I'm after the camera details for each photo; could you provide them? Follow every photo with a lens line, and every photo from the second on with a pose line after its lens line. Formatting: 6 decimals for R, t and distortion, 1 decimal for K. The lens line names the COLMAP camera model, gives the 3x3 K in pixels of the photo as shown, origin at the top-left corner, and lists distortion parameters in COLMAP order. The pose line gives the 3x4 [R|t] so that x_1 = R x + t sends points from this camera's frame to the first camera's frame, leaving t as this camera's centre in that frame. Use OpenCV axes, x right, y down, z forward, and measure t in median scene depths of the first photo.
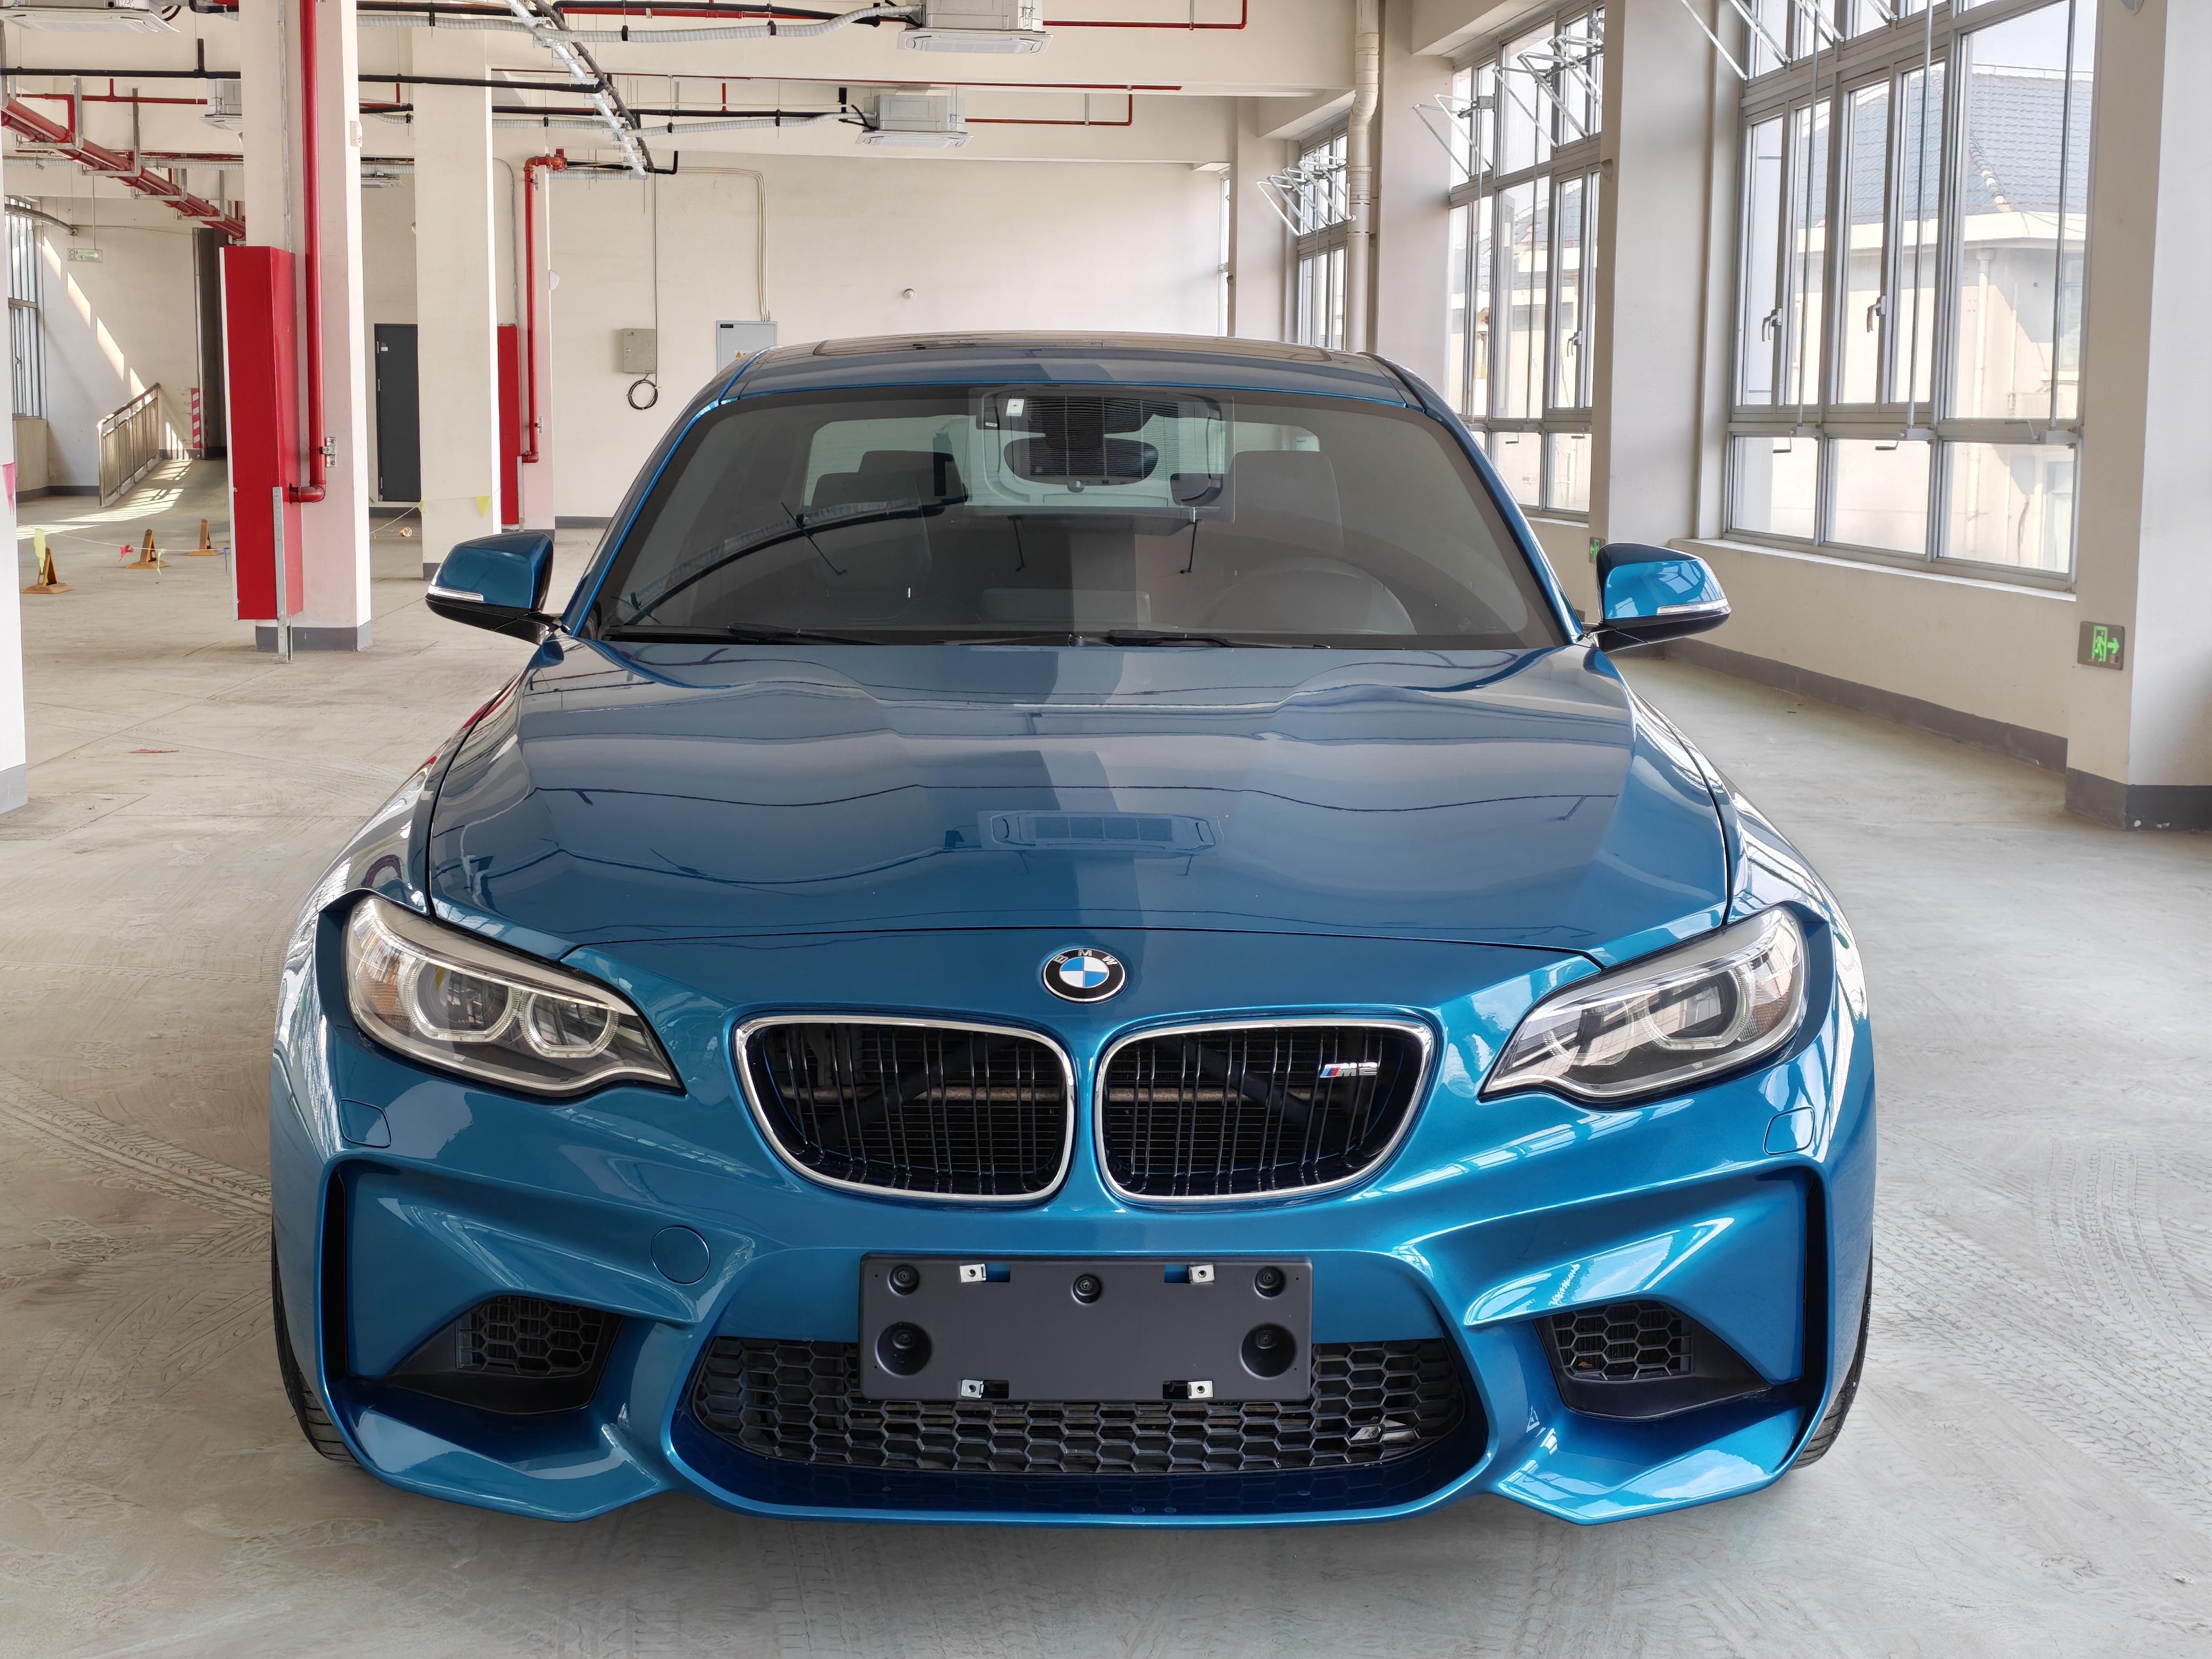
lens RADIAL K [[3167.5, 0, 1105.6], [0, 3167.5, 807.0], [0, 0, 1]] dist [0.083353, 0.000000]
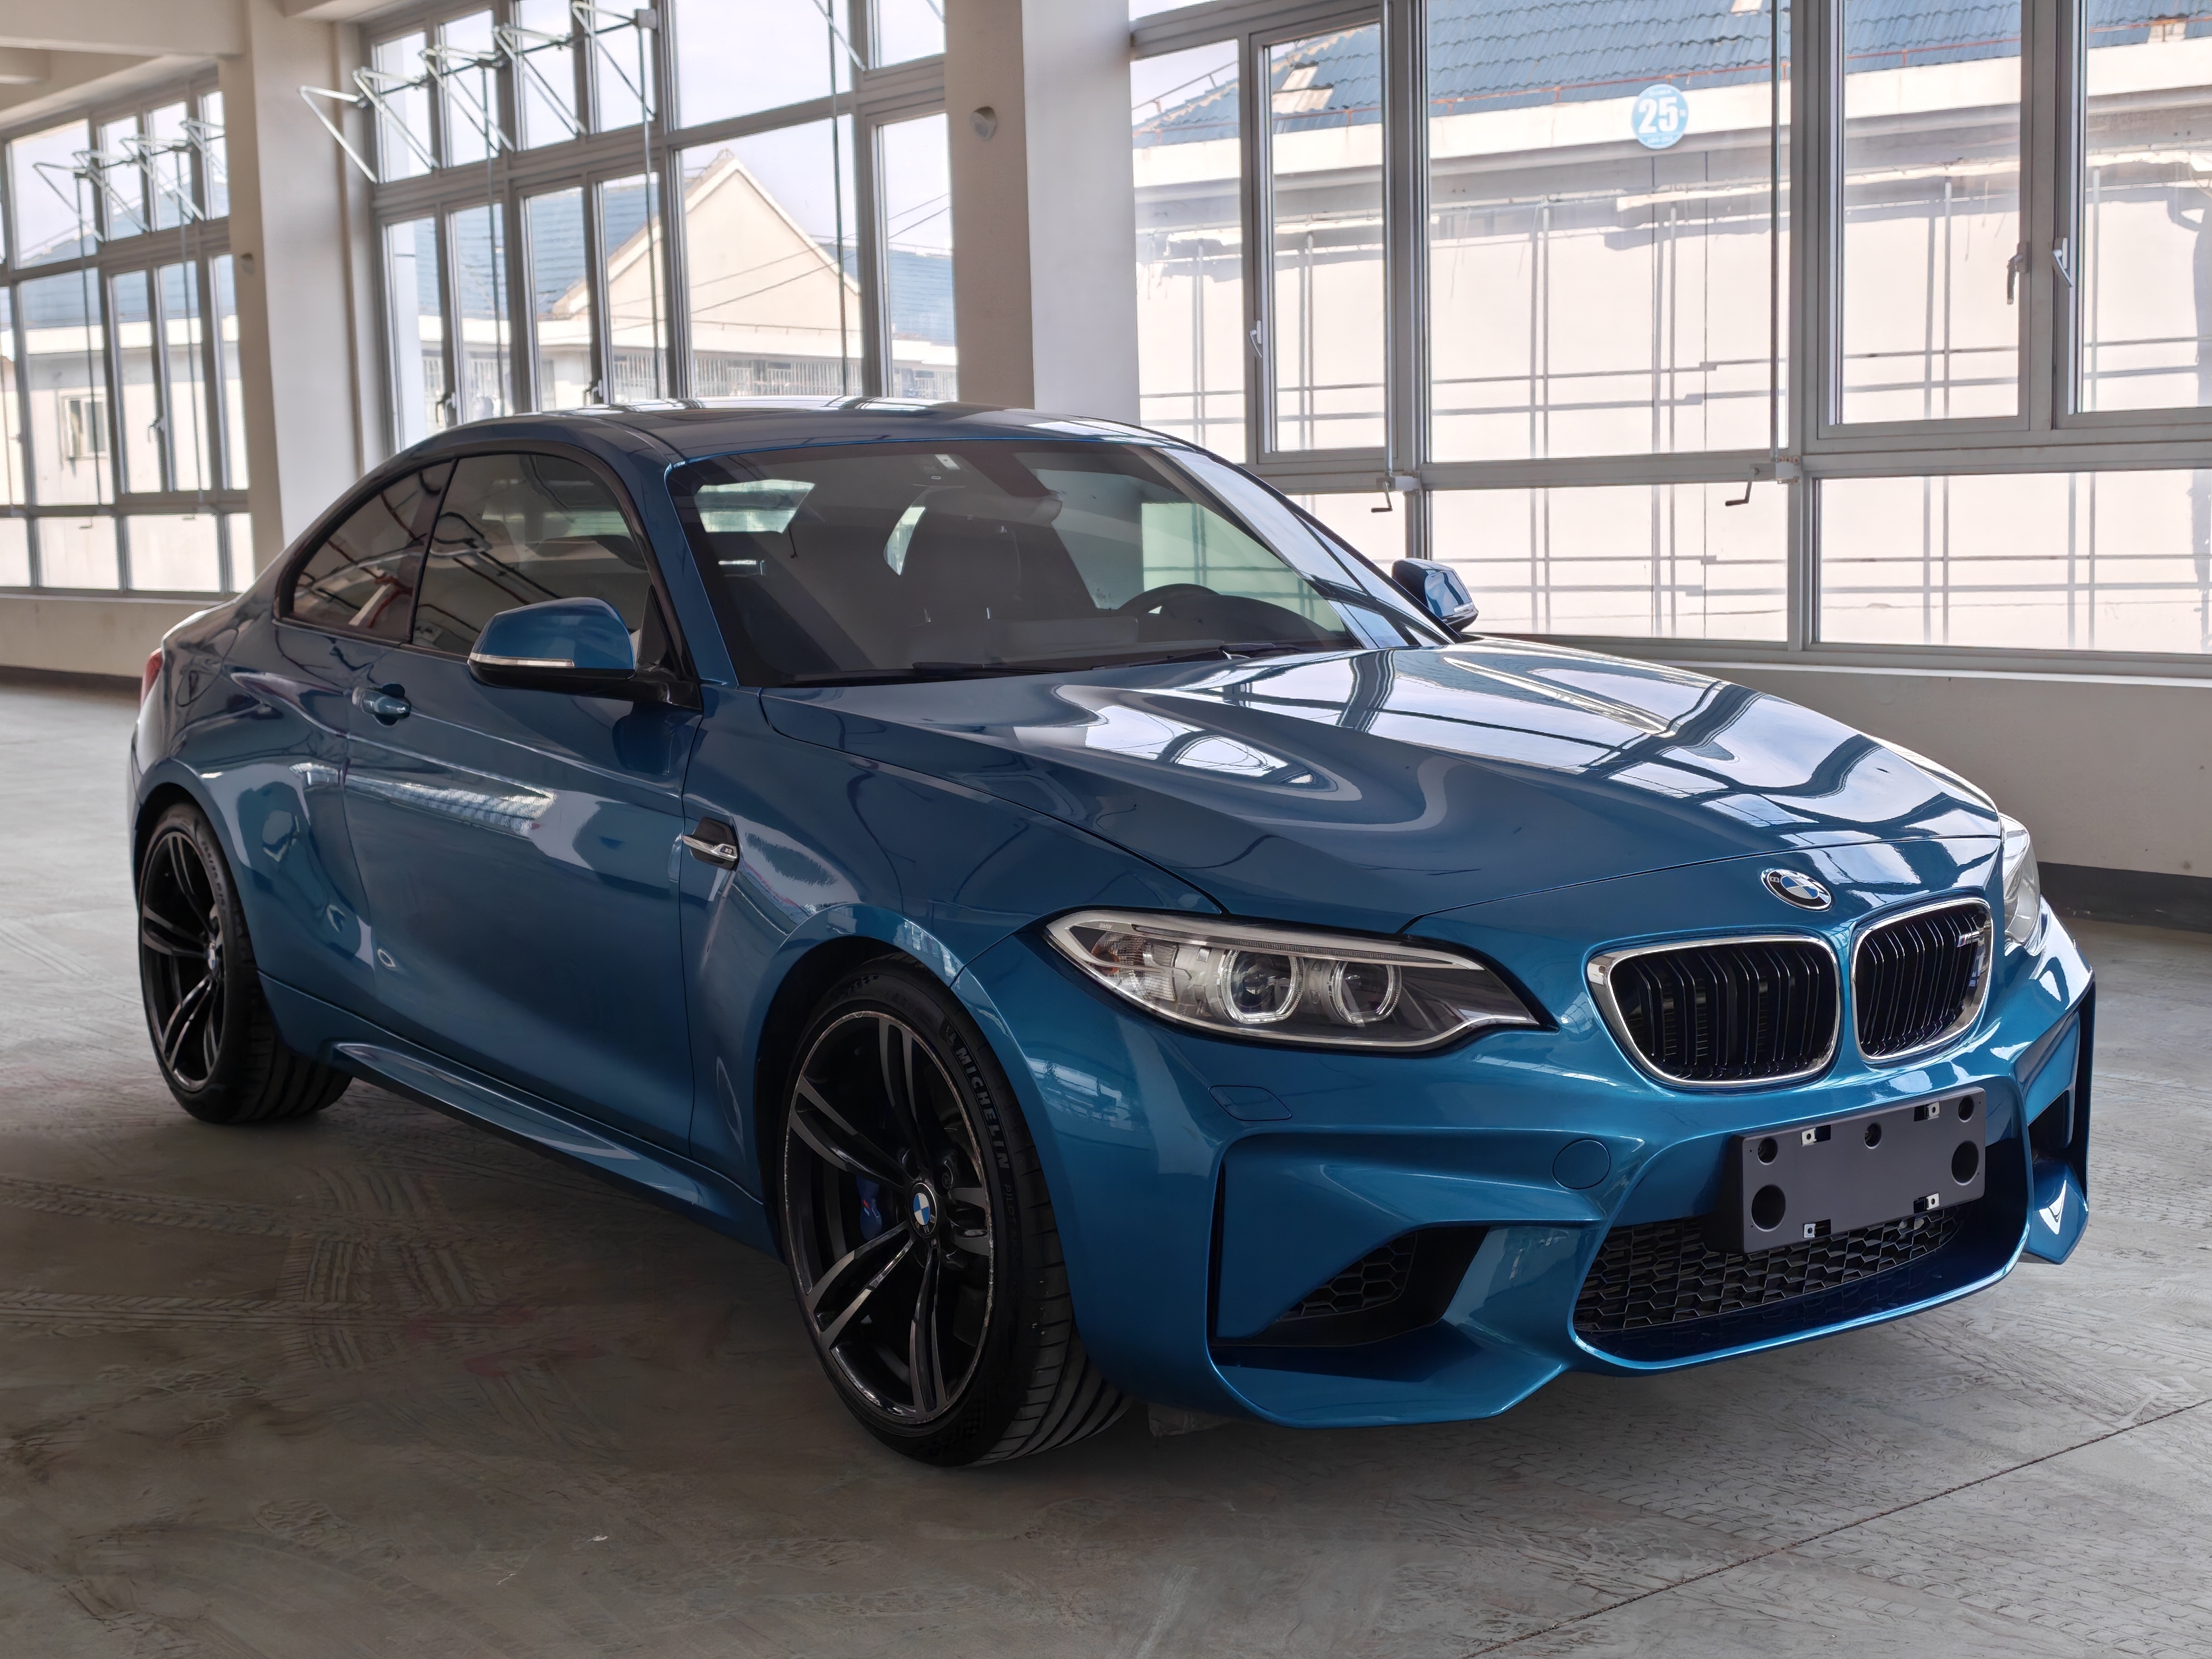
lens RADIAL K [[2941.5, 0, 1107.8], [0, 2941.5, 851.2], [0, 0, 1]] dist [0.045706, 0.000000]
pose [[0.819723, -0.098757, 0.564183, -0.595589], [0.101950, 0.994451, 0.025946, -0.012480], [-0.563614, 0.036250, 0.825242, 0.142199]]
